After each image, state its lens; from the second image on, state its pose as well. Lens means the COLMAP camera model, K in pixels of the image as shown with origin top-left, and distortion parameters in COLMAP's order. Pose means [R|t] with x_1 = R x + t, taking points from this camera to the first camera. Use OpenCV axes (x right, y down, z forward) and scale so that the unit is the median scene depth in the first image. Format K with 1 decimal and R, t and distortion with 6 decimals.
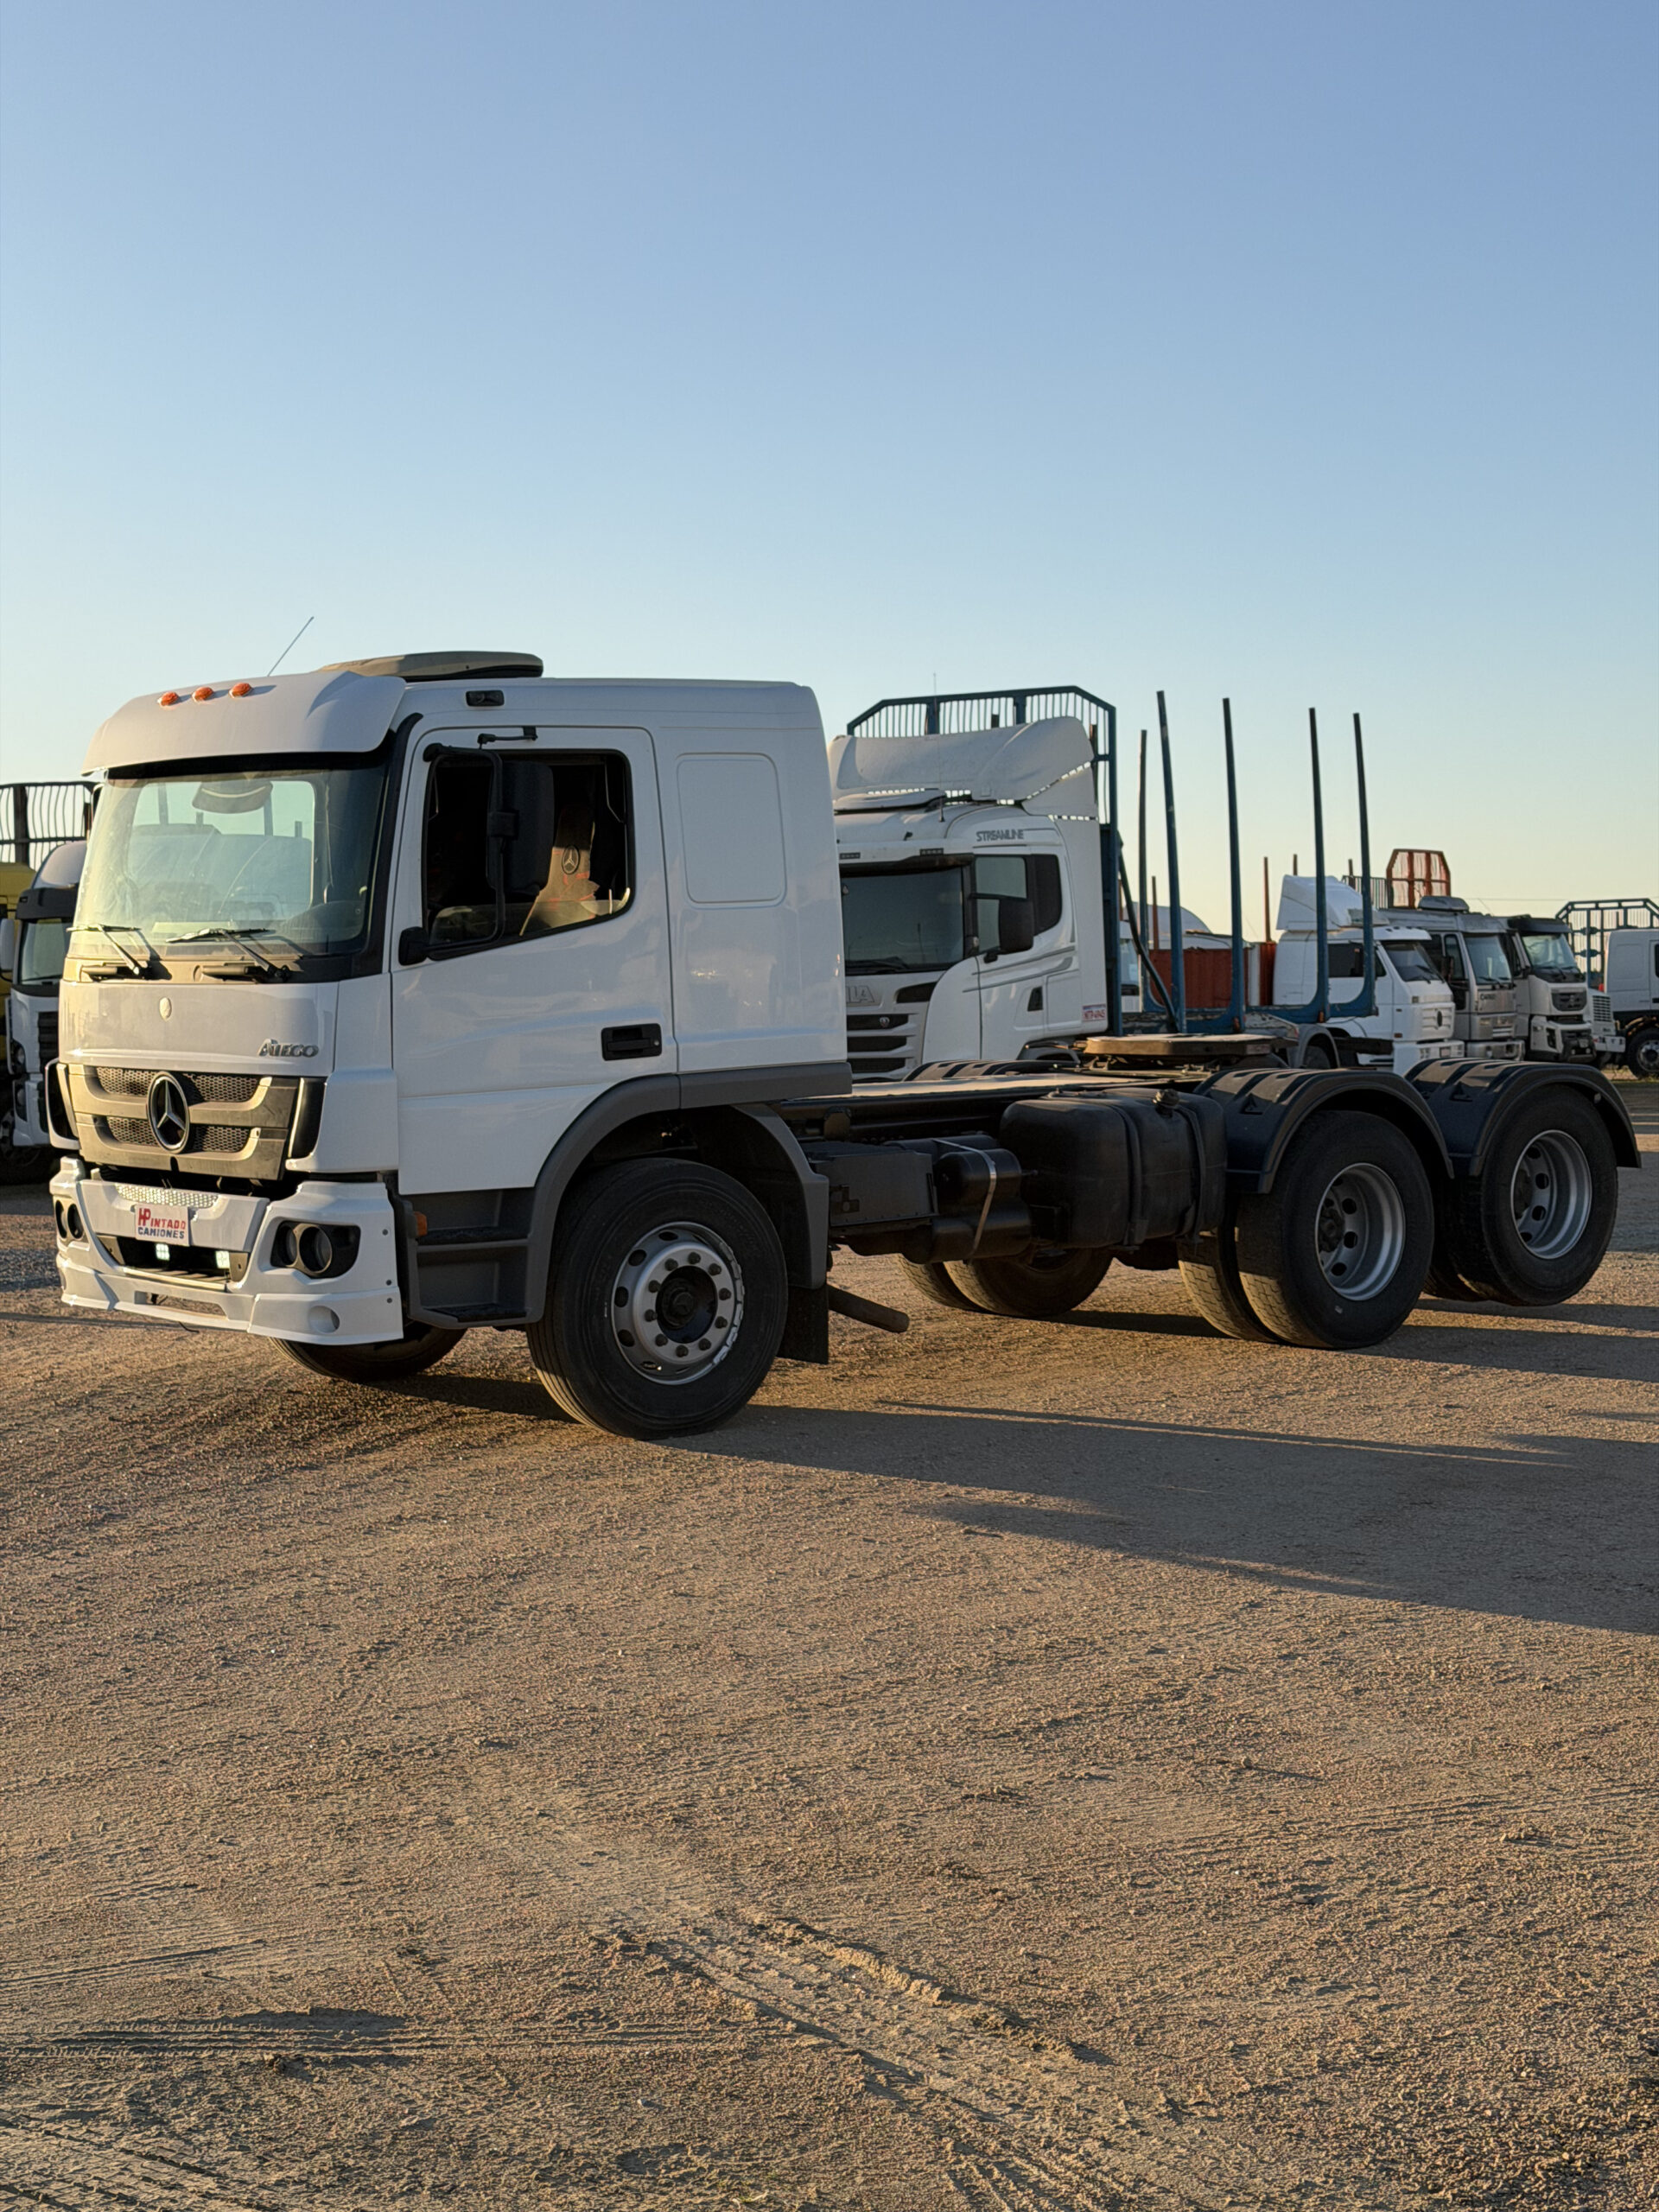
lens RADIAL K [[3133.9, 0, 826.2], [0, 3133.9, 1105.4], [0, 0, 1]] dist [0.055514, 0.000000]
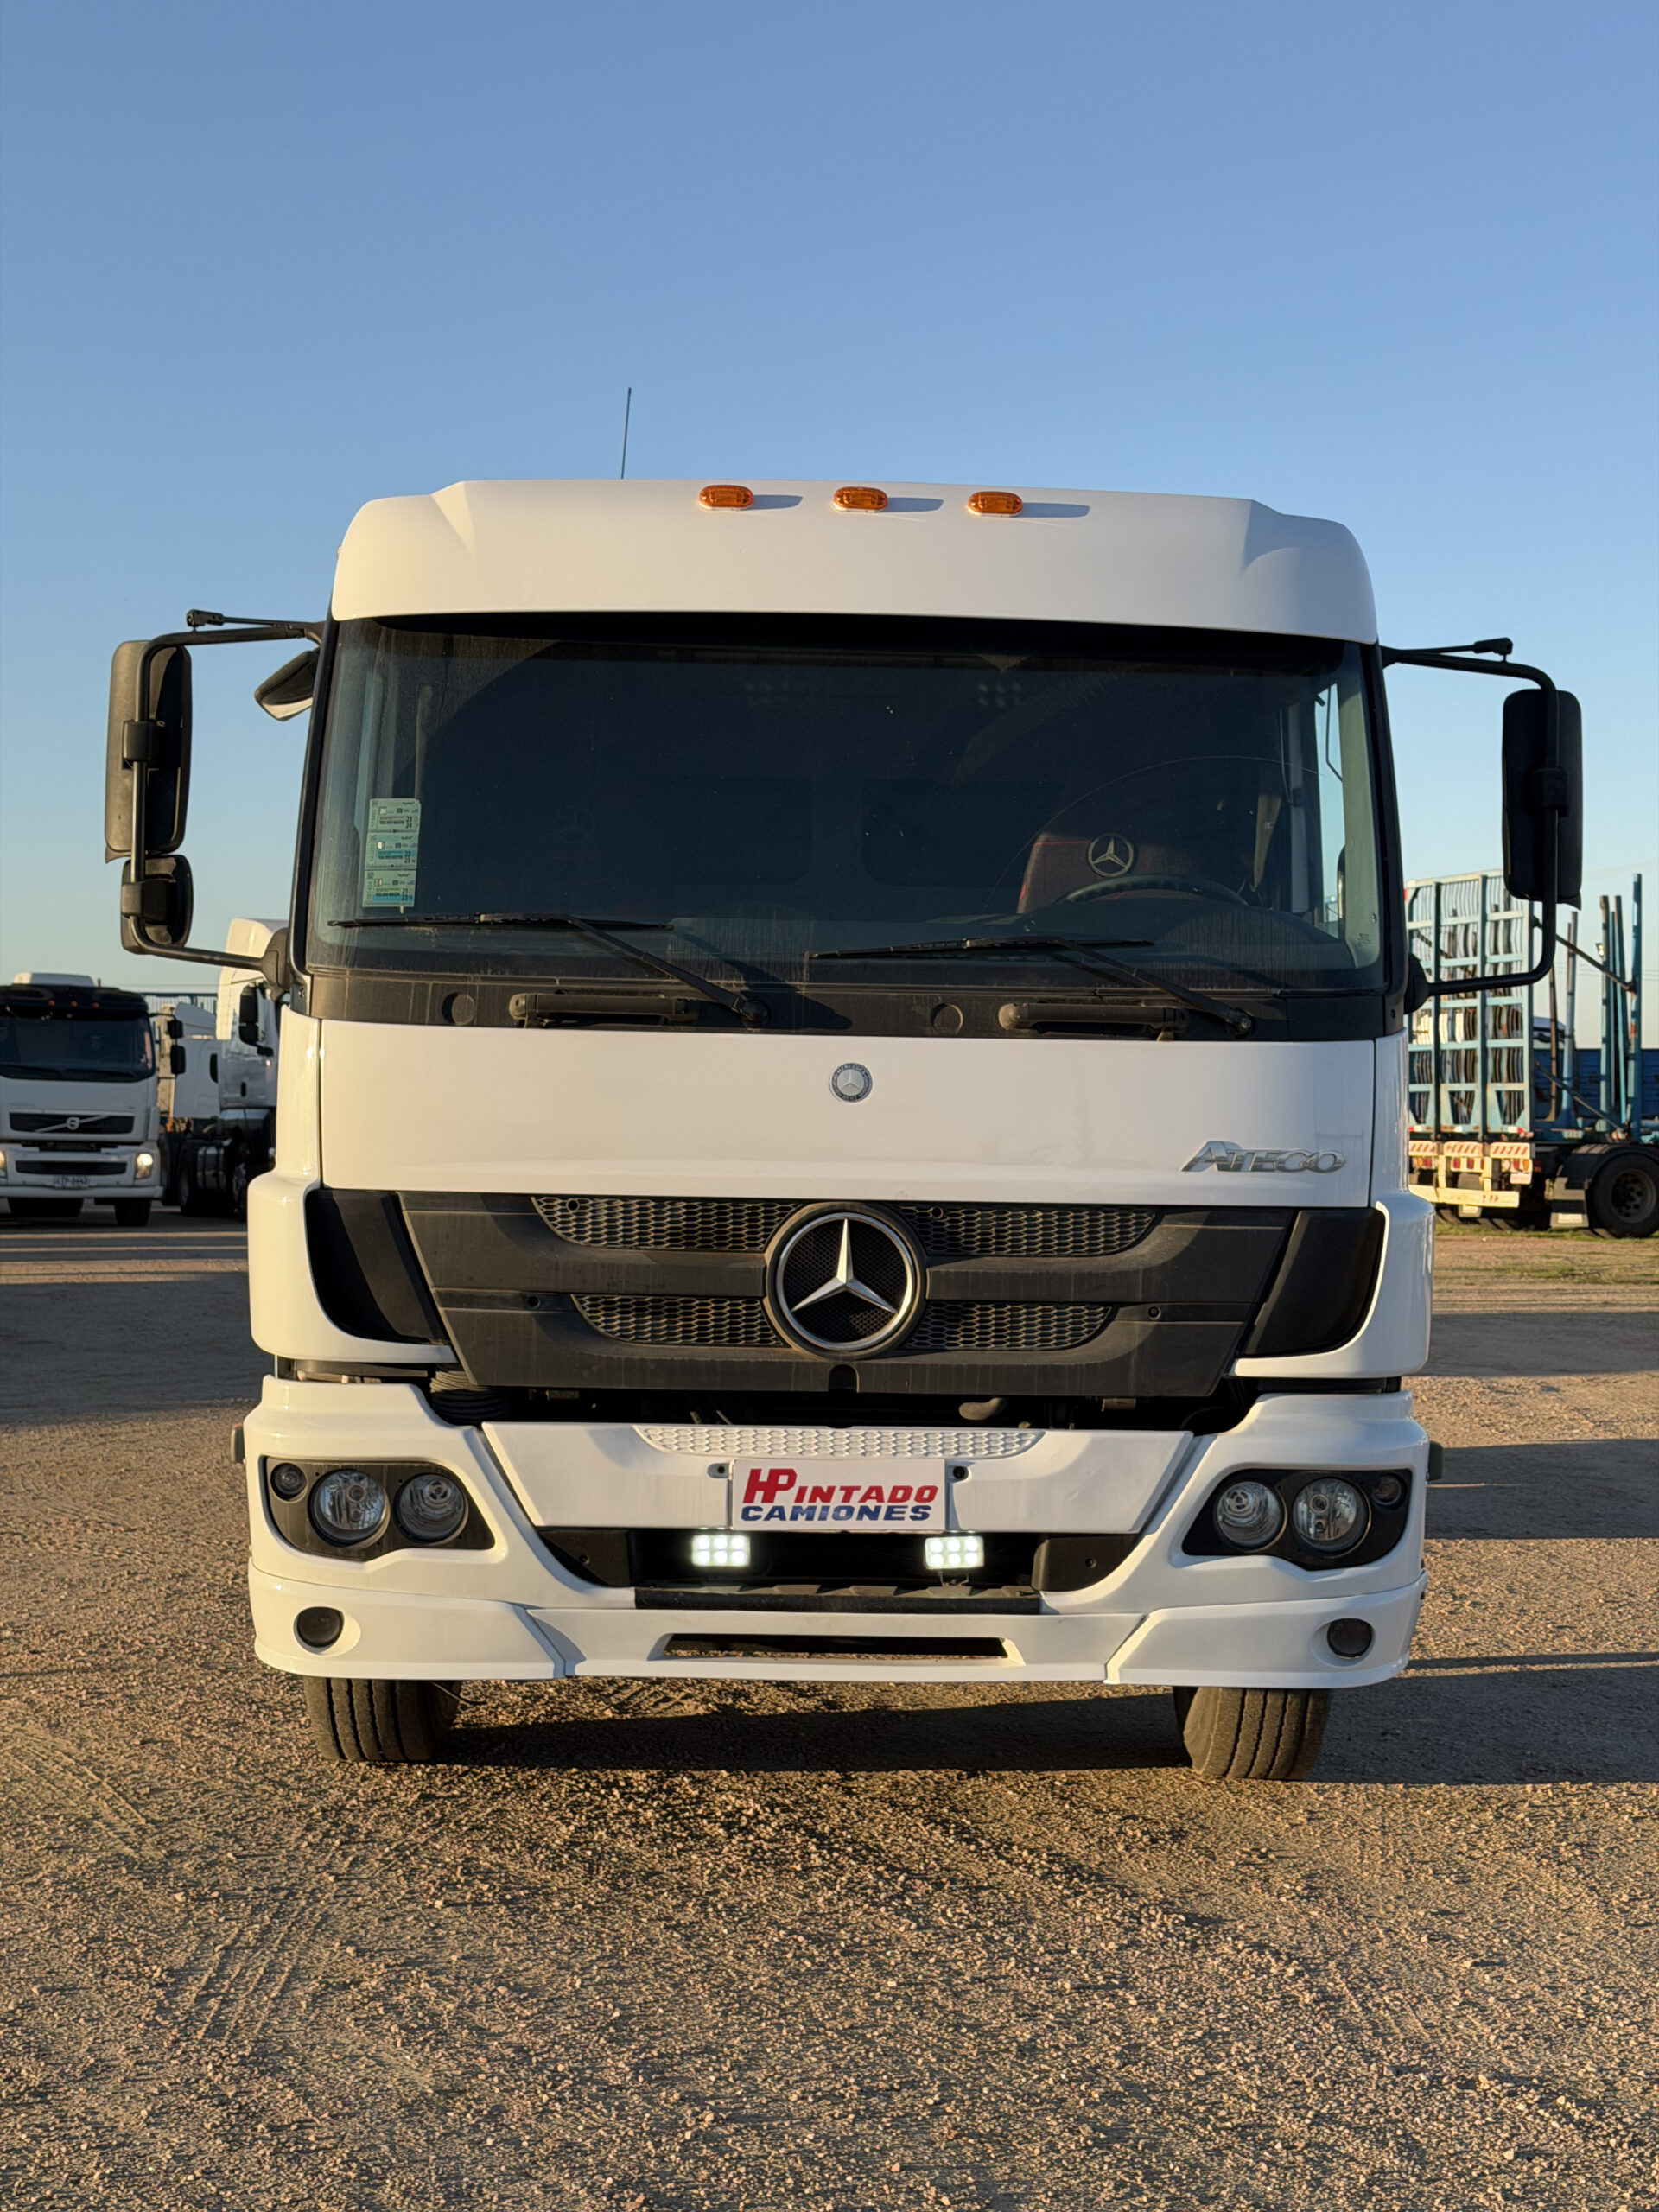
lens RADIAL K [[3133.9, 0, 846.6], [0, 3133.9, 1107.0], [0, 0, 1]] dist [0.055514, 0.000000]
pose [[0.657240, 0.012804, 0.753573, -0.625222], [0.014537, 0.999454, -0.029660, -0.011474], [-0.753541, 0.030448, 0.656695, 0.686106]]
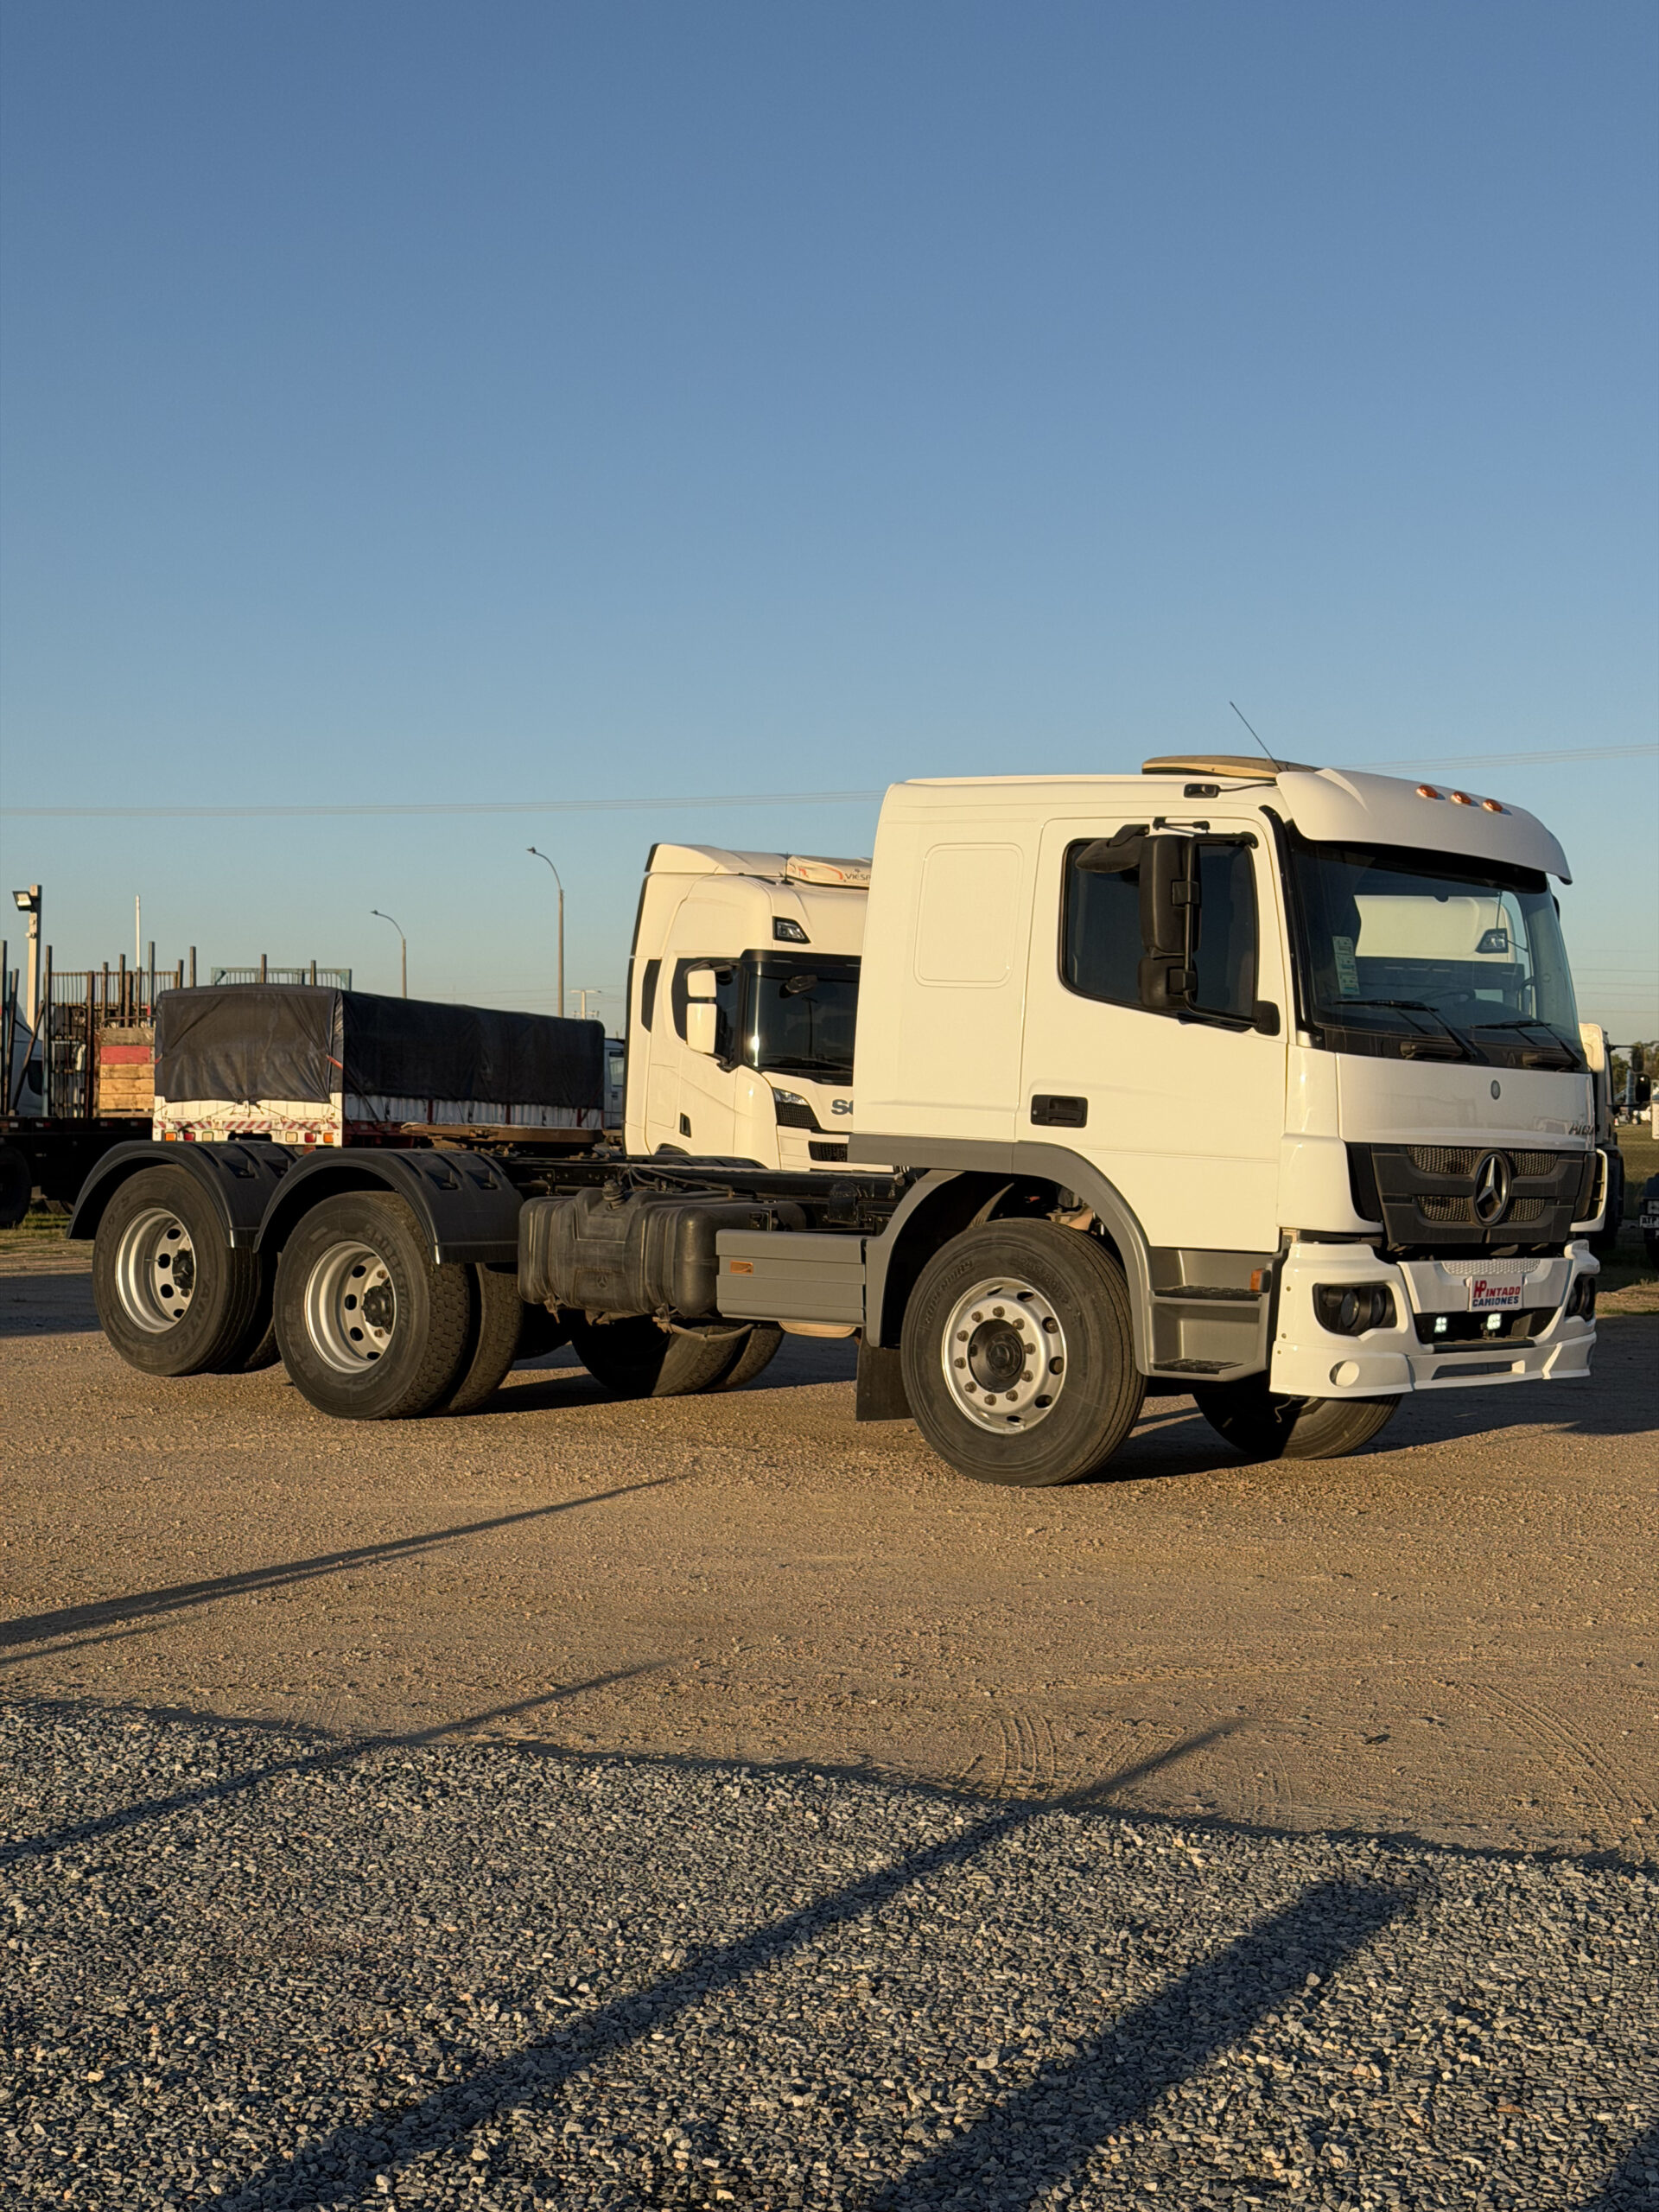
lens RADIAL K [[3133.9, 0, 826.7], [0, 3133.9, 1105.1], [0, 0, 1]] dist [0.055514, 0.000000]
pose [[-0.145276, 0.015925, 0.989263, -1.245738], [0.021171, 0.999692, -0.012984, -0.016675], [-0.989165, 0.019058, -0.145568, 1.399288]]
